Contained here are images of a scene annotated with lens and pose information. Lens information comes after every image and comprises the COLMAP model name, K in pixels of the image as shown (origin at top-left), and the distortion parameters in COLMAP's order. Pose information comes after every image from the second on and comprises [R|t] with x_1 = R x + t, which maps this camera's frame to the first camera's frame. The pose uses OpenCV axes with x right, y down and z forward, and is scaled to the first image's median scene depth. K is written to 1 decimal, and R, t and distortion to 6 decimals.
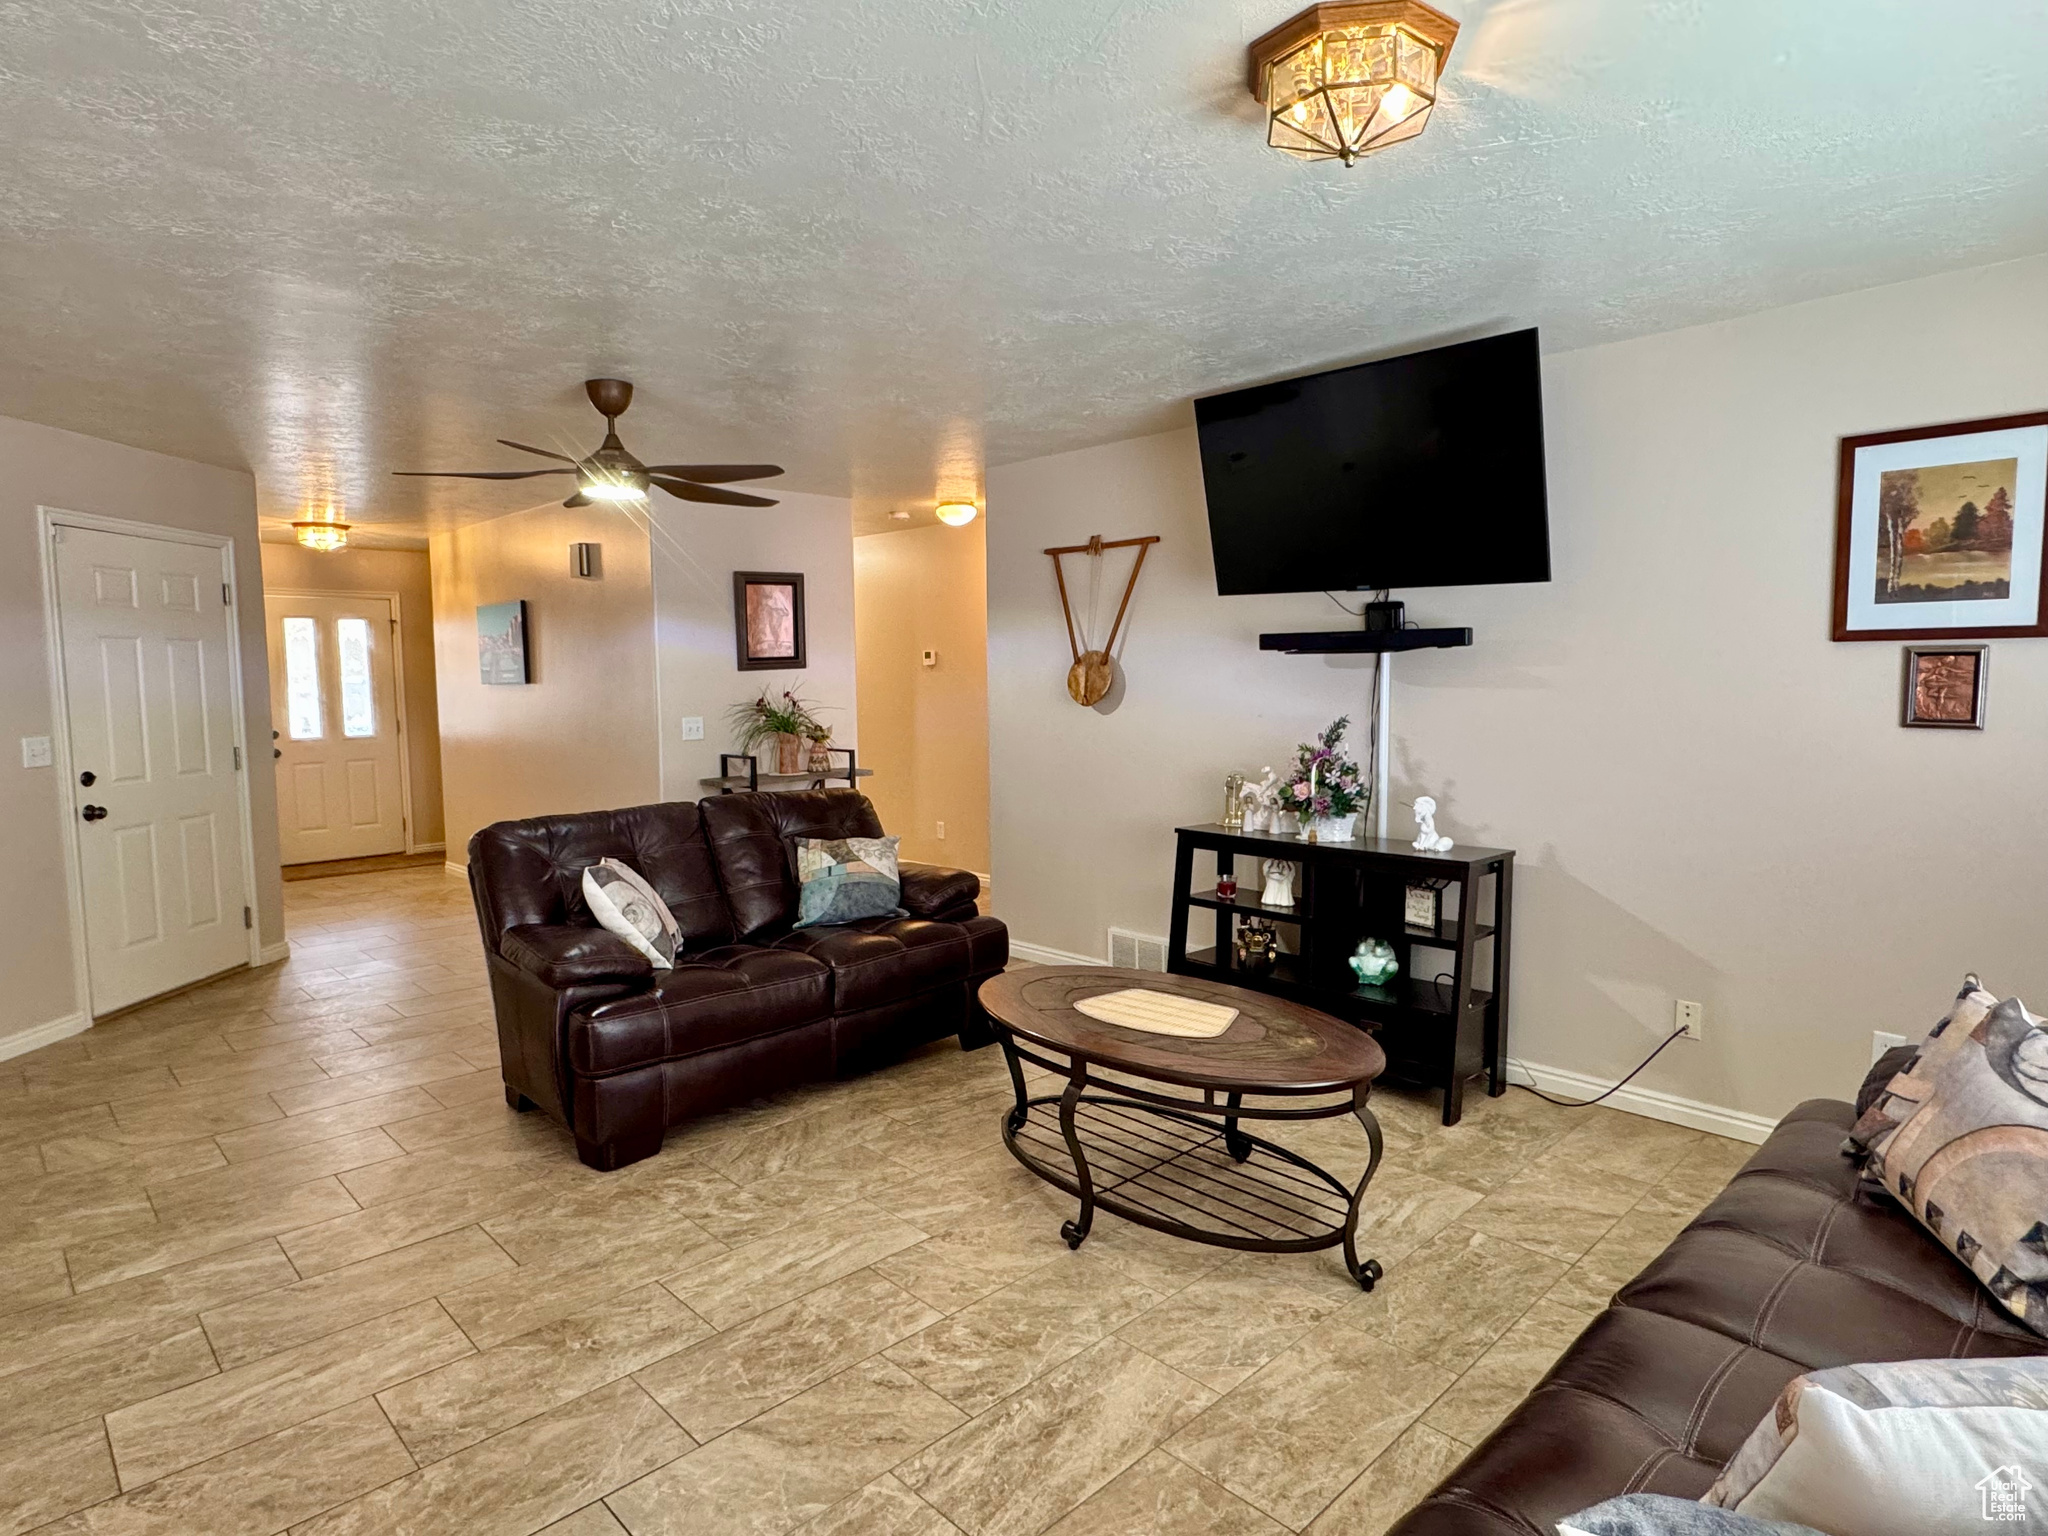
lens RADIAL K [[1131.0, 0, 1020.8], [0, 1131.0, 767.2], [0, 0, 1]] dist [-0.004934, 0.002017]
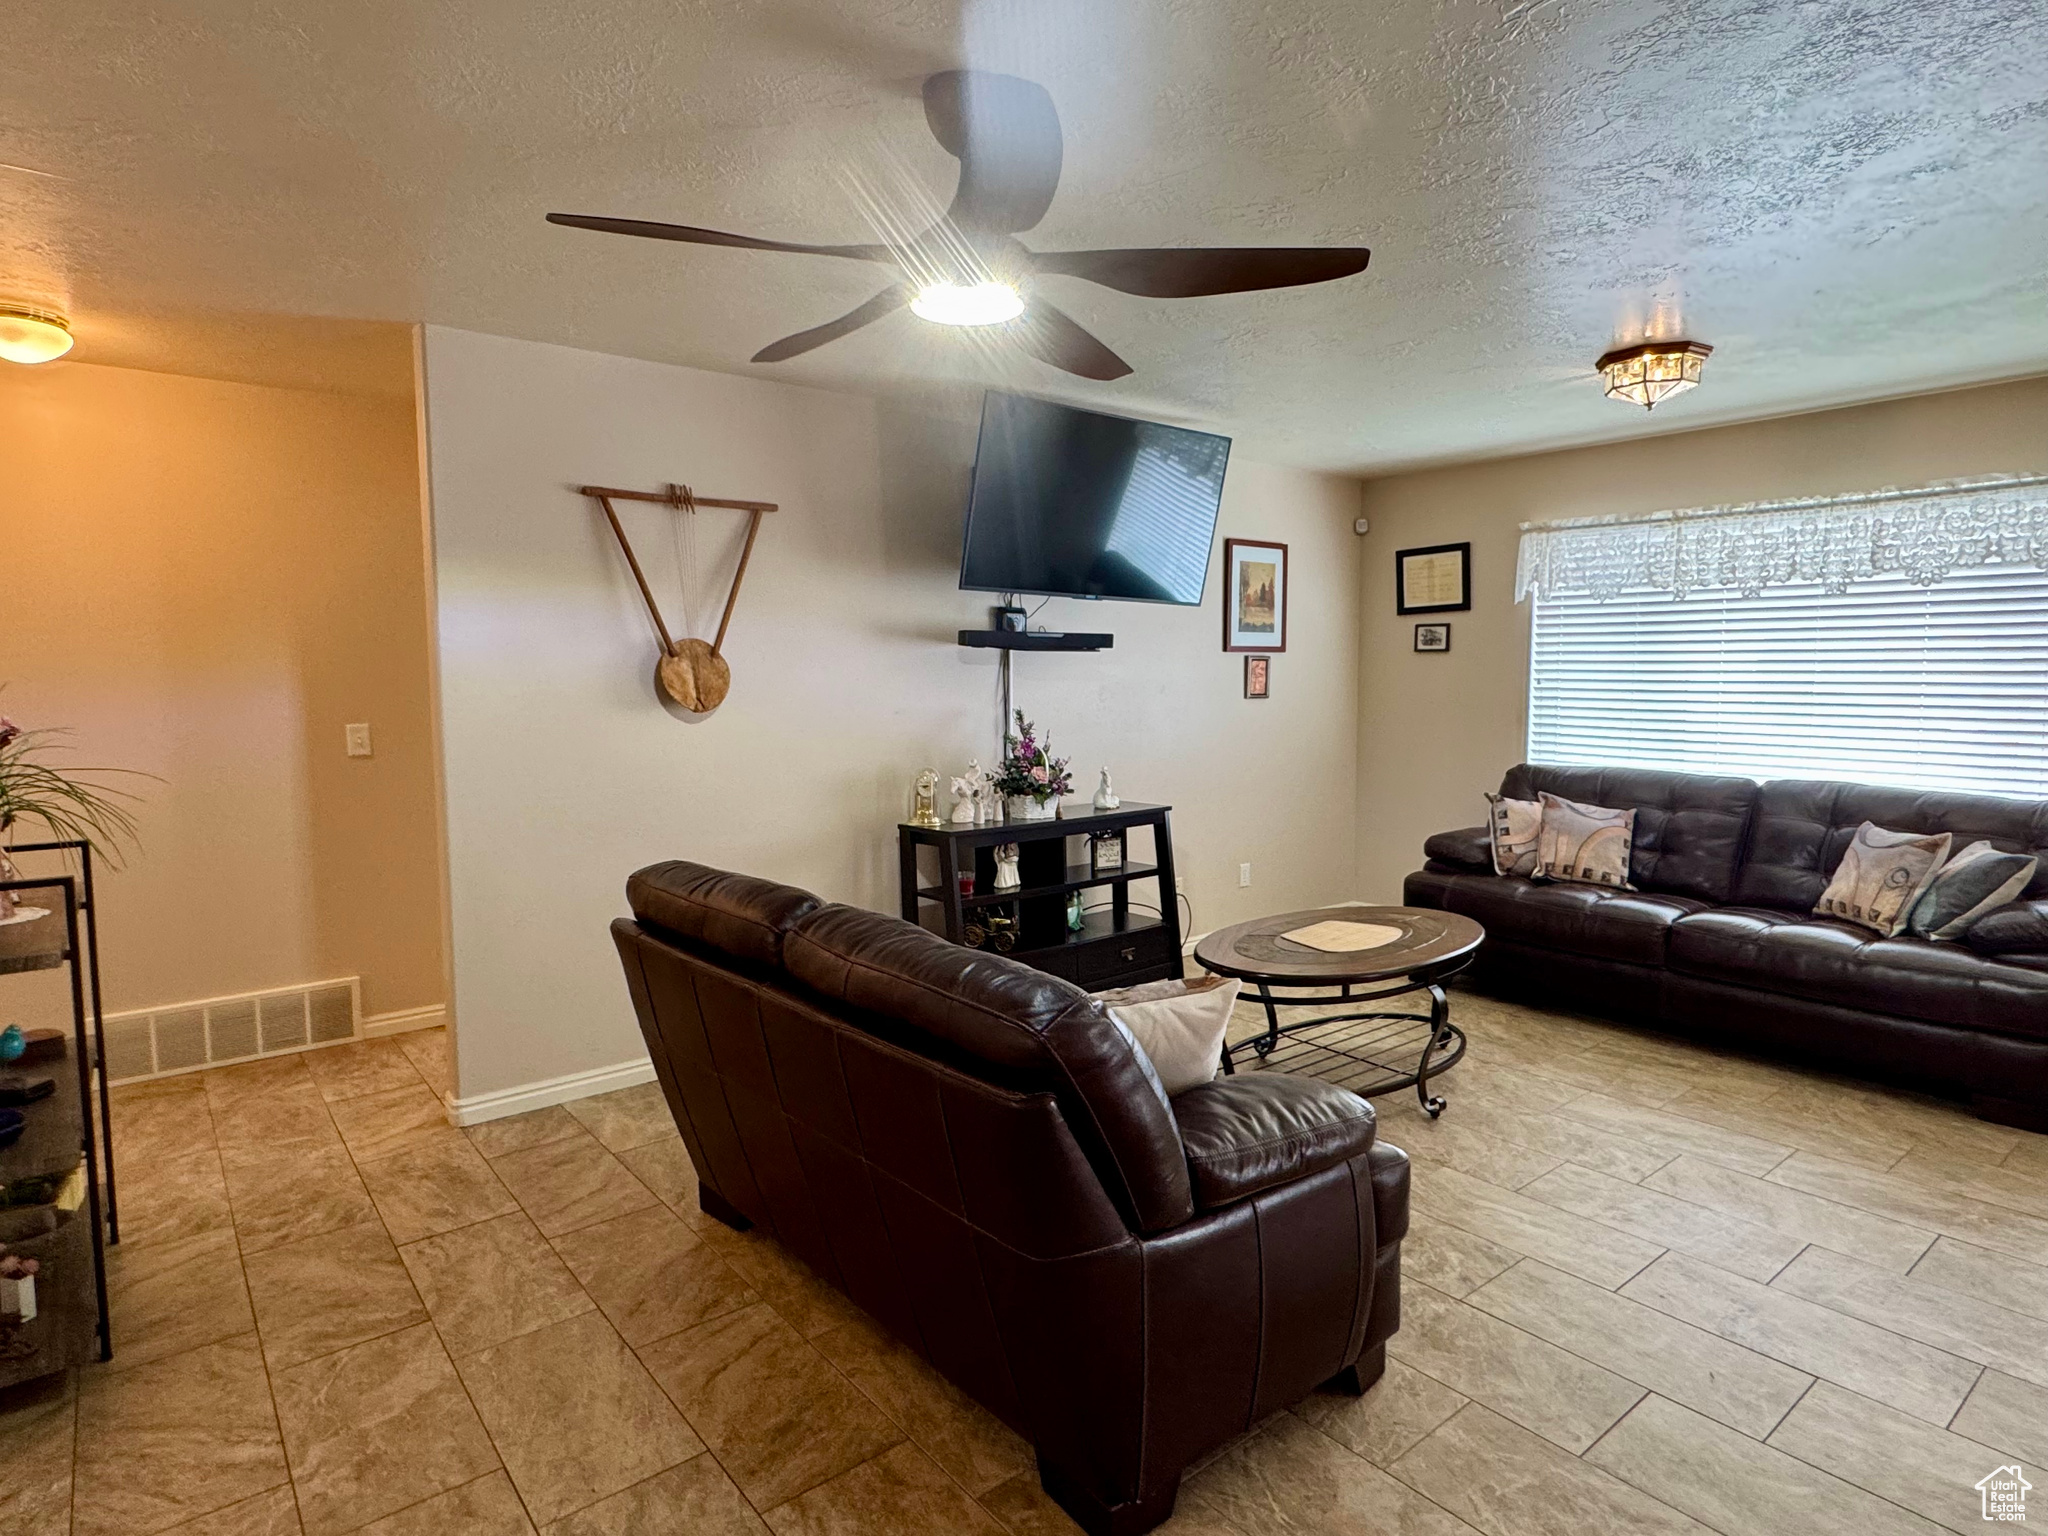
lens RADIAL K [[1131.0, 0, 1030.0], [0, 1131.0, 760.6], [0, 0, 1]] dist [-0.004934, 0.002017]
pose [[0.088495, -0.071709, 0.993492, -0.850707], [0.087443, 0.994114, 0.063965, -0.064435], [-0.992231, 0.081213, 0.094244, 0.903644]]
